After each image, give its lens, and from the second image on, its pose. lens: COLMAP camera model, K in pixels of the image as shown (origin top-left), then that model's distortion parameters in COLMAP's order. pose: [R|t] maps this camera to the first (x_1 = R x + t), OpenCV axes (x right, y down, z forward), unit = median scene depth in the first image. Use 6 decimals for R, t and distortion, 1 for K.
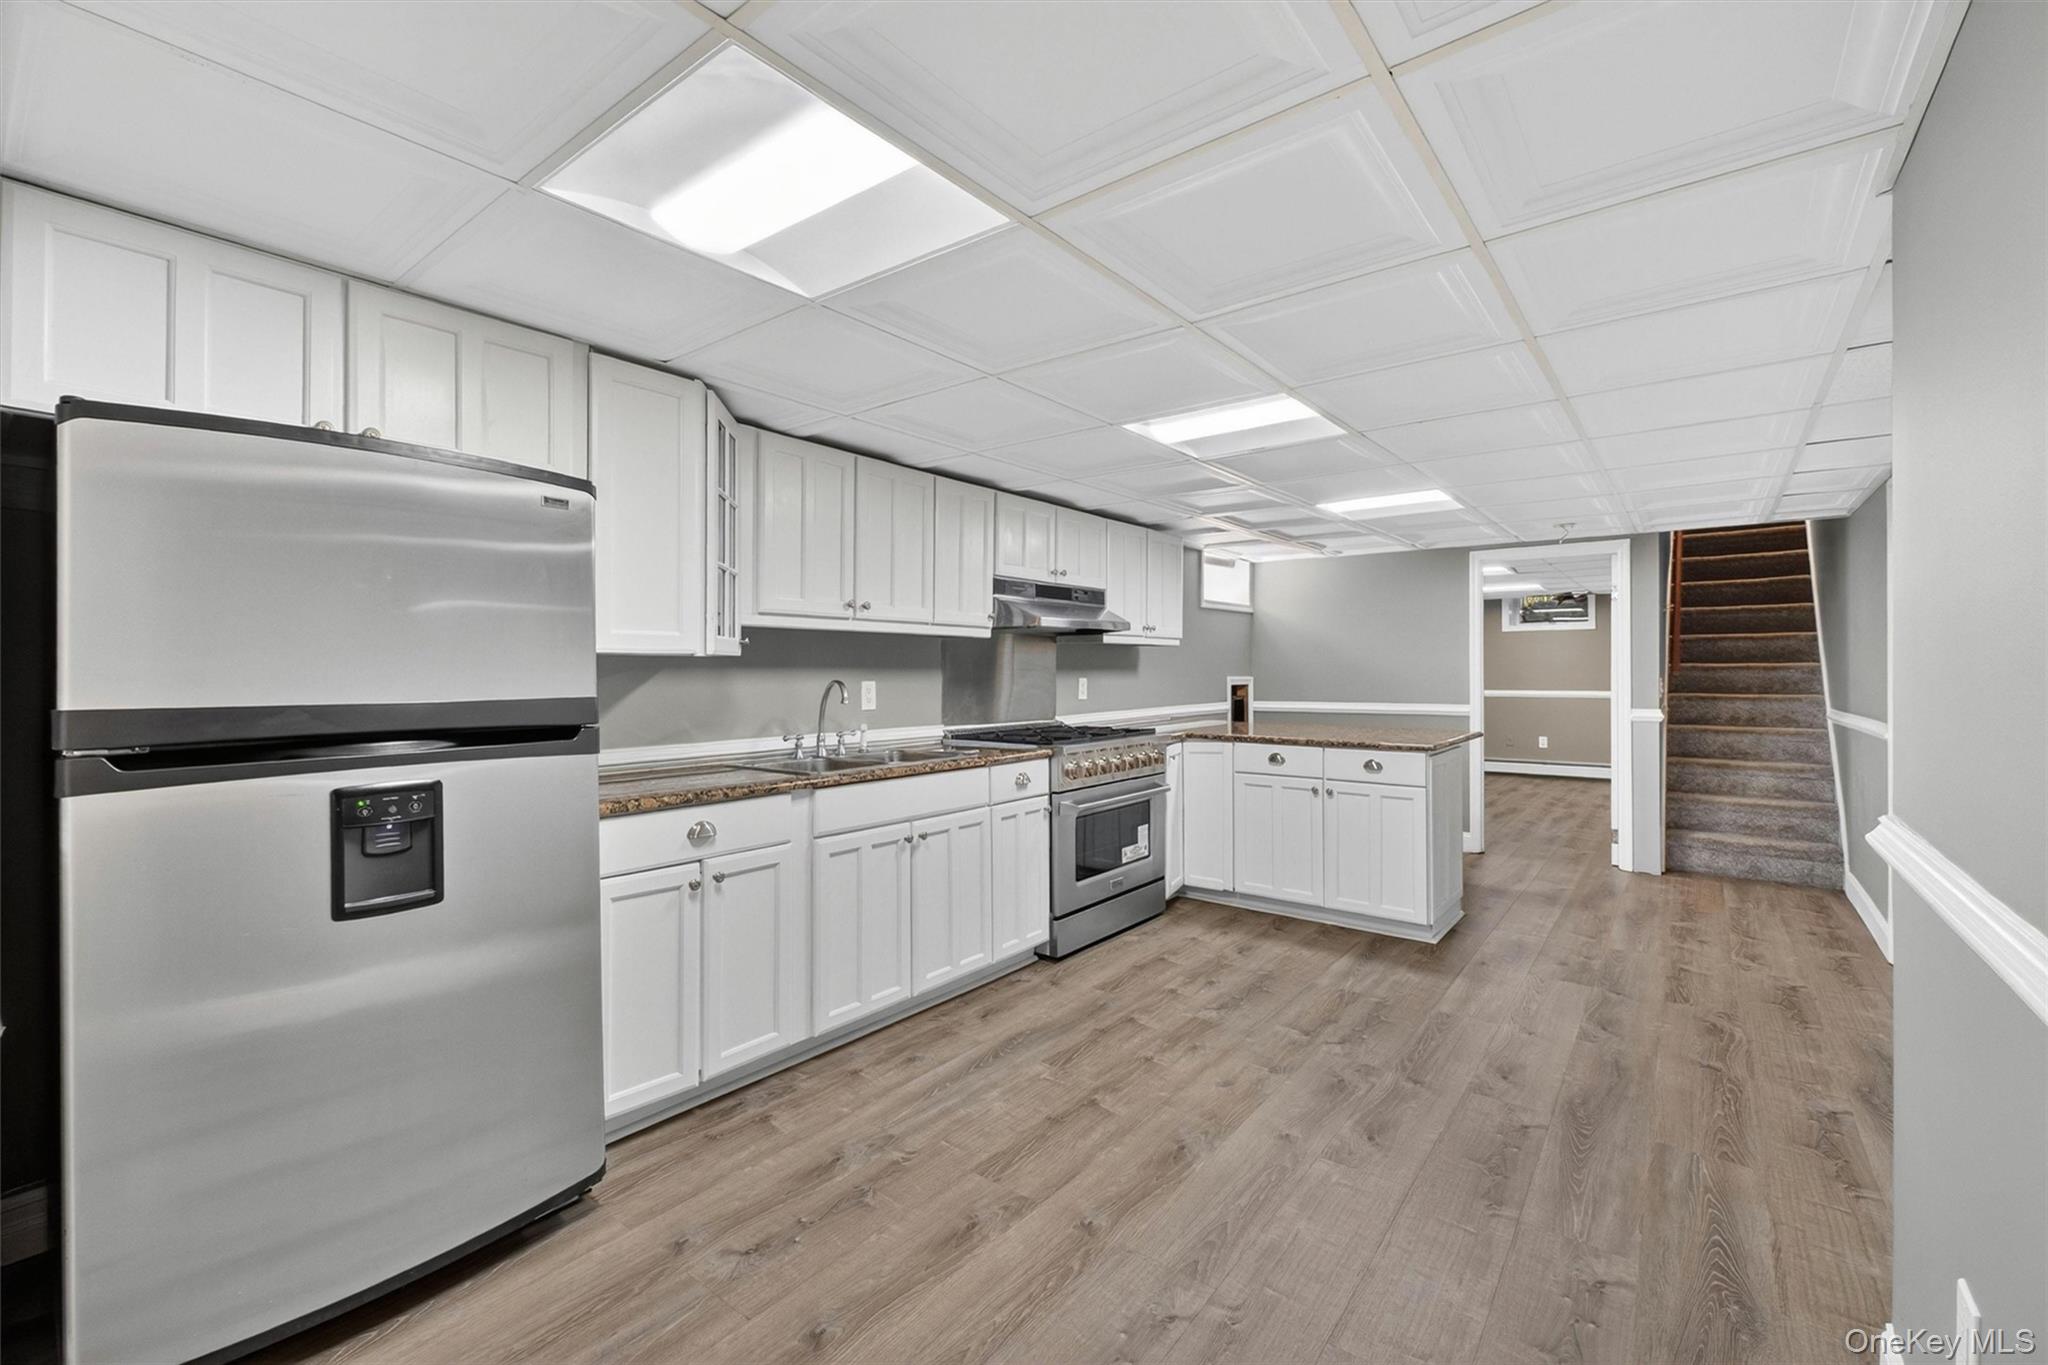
lens RADIAL K [[864.5, 0, 1024.7], [0, 864.5, 662.4], [0, 0, 1]] dist [0.000308, -0.000274]
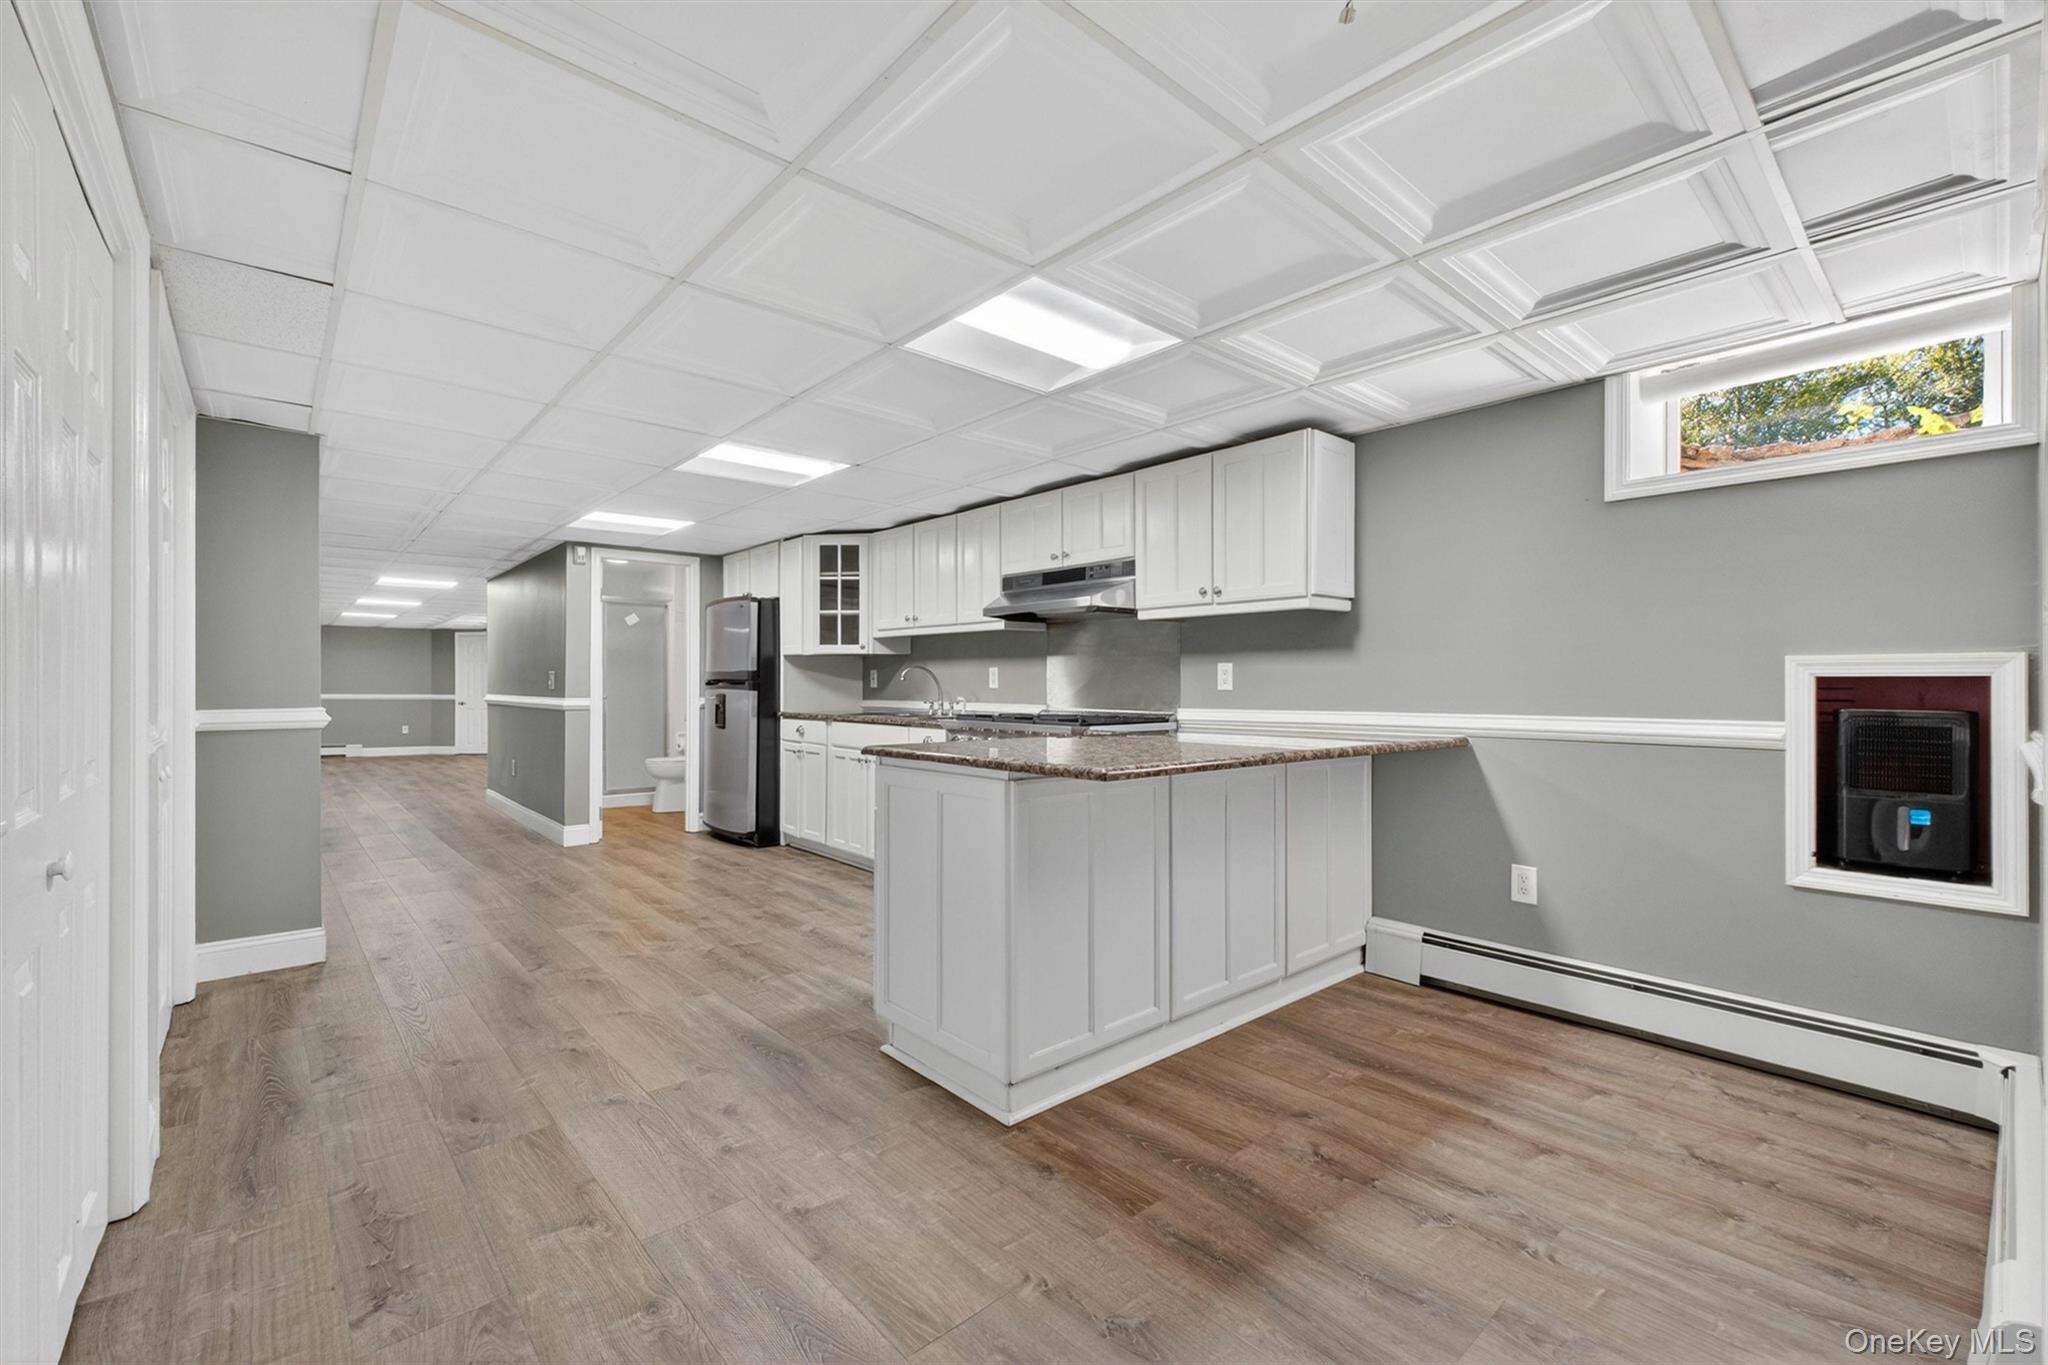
lens RADIAL K [[864.5, 0, 1027.6], [0, 864.5, 689.1], [0, 0, 1]] dist [0.000308, -0.000274]
pose [[-0.174679, 0.006116, -0.984606, 1.431449], [0.005400, 0.999972, 0.005253, 0.060410], [0.984611, -0.004400, -0.174707, 1.590185]]
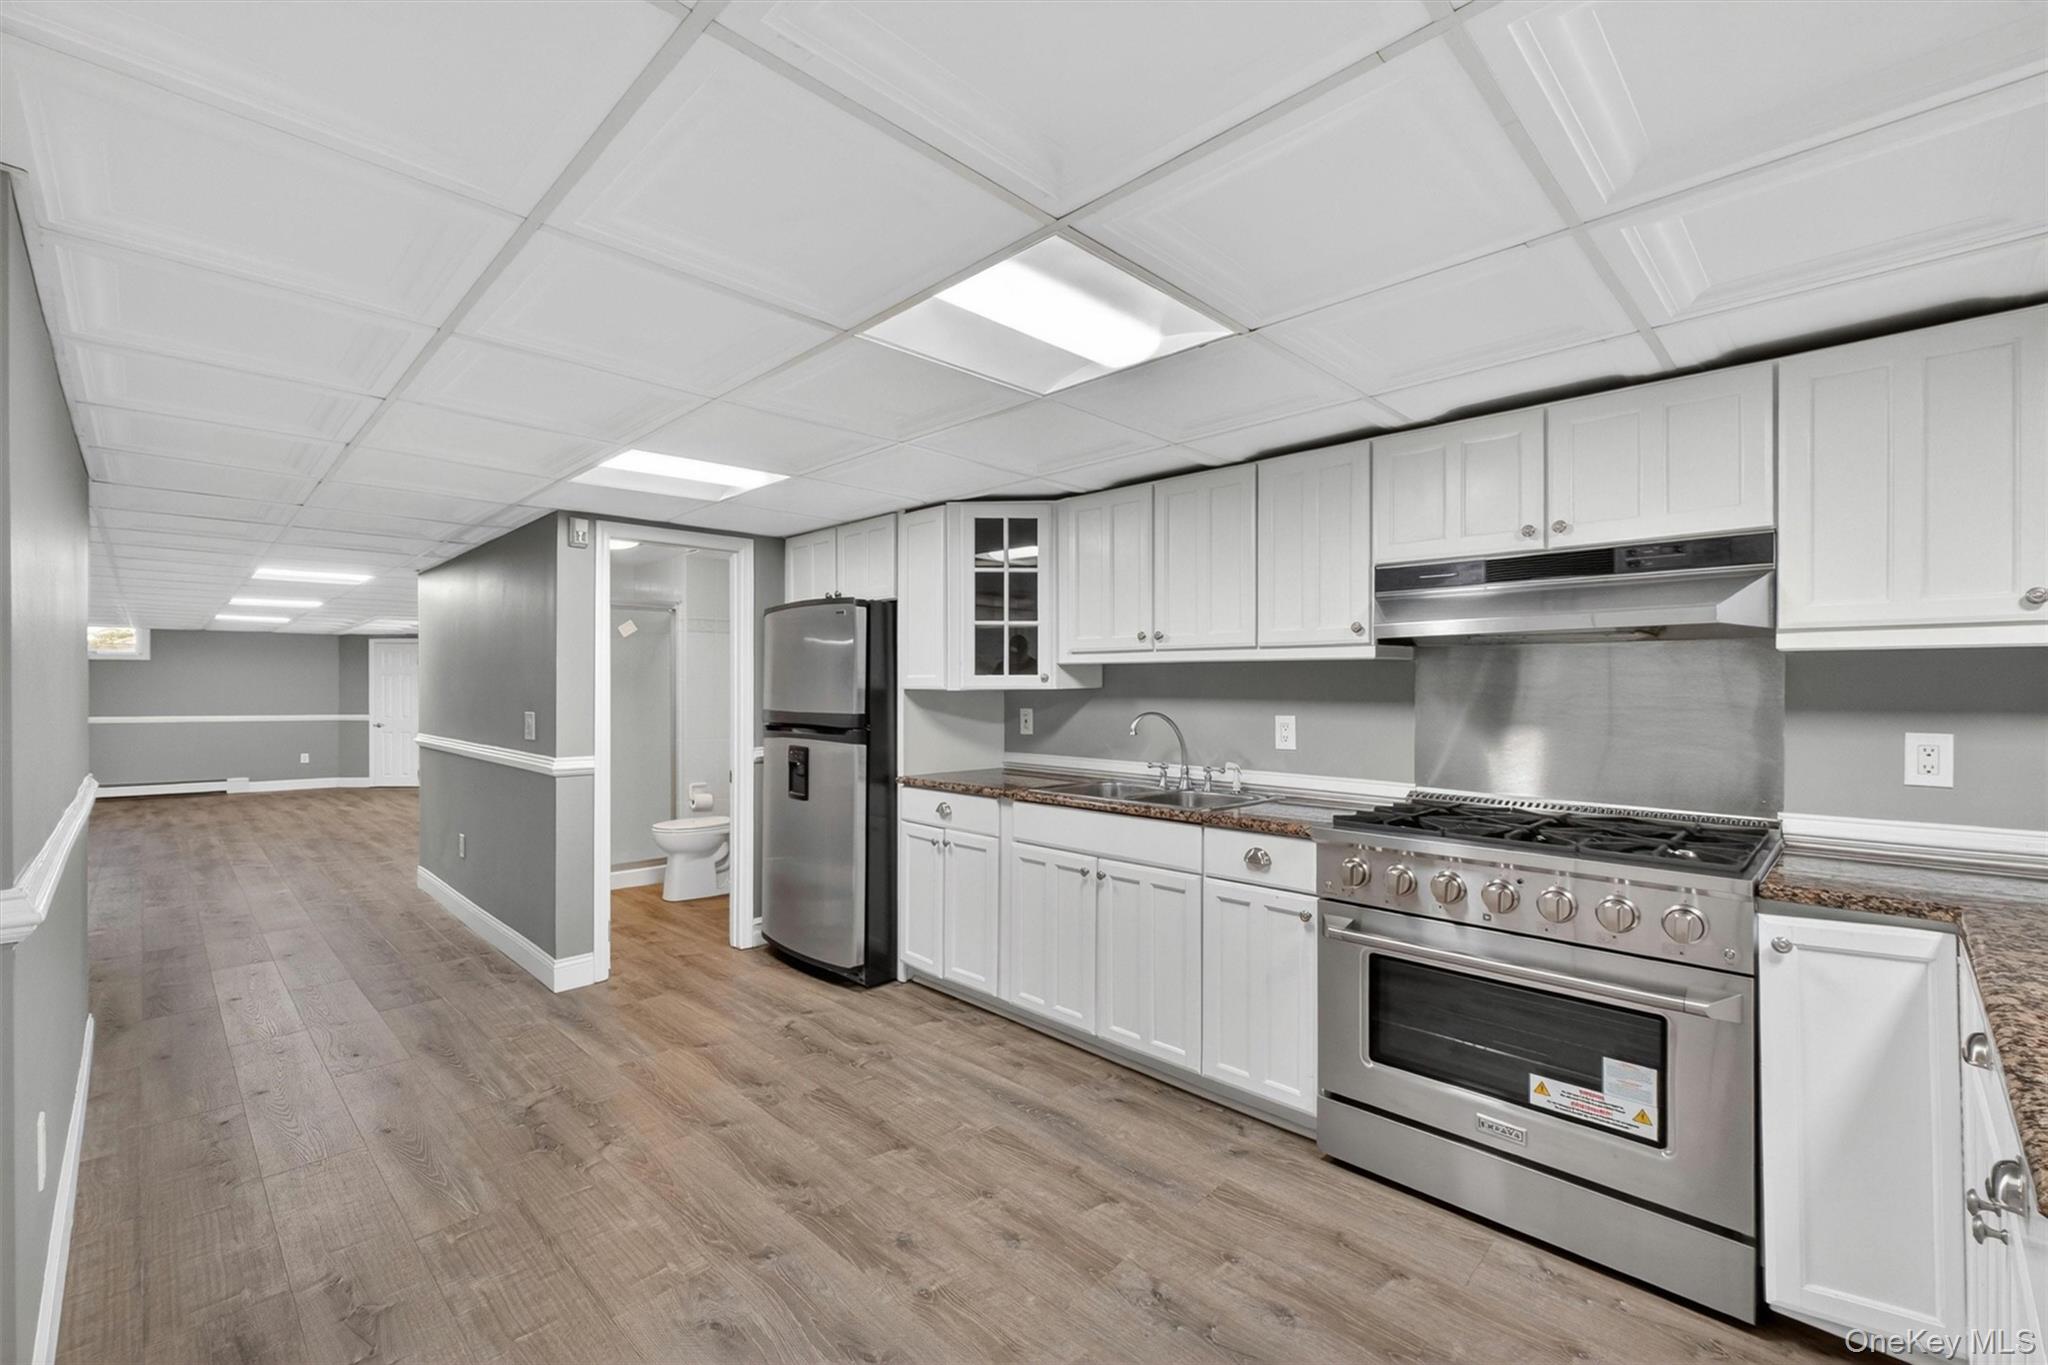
lens RADIAL K [[864.5, 0, 1018.8], [0, 864.5, 687.8], [0, 0, 1]] dist [0.000308, -0.000274]
pose [[-0.113389, 0.002144, -0.993548, 0.855749], [0.005474, 0.999984, 0.001533, -0.010168], [0.993536, -0.005265, -0.113399, 1.028478]]
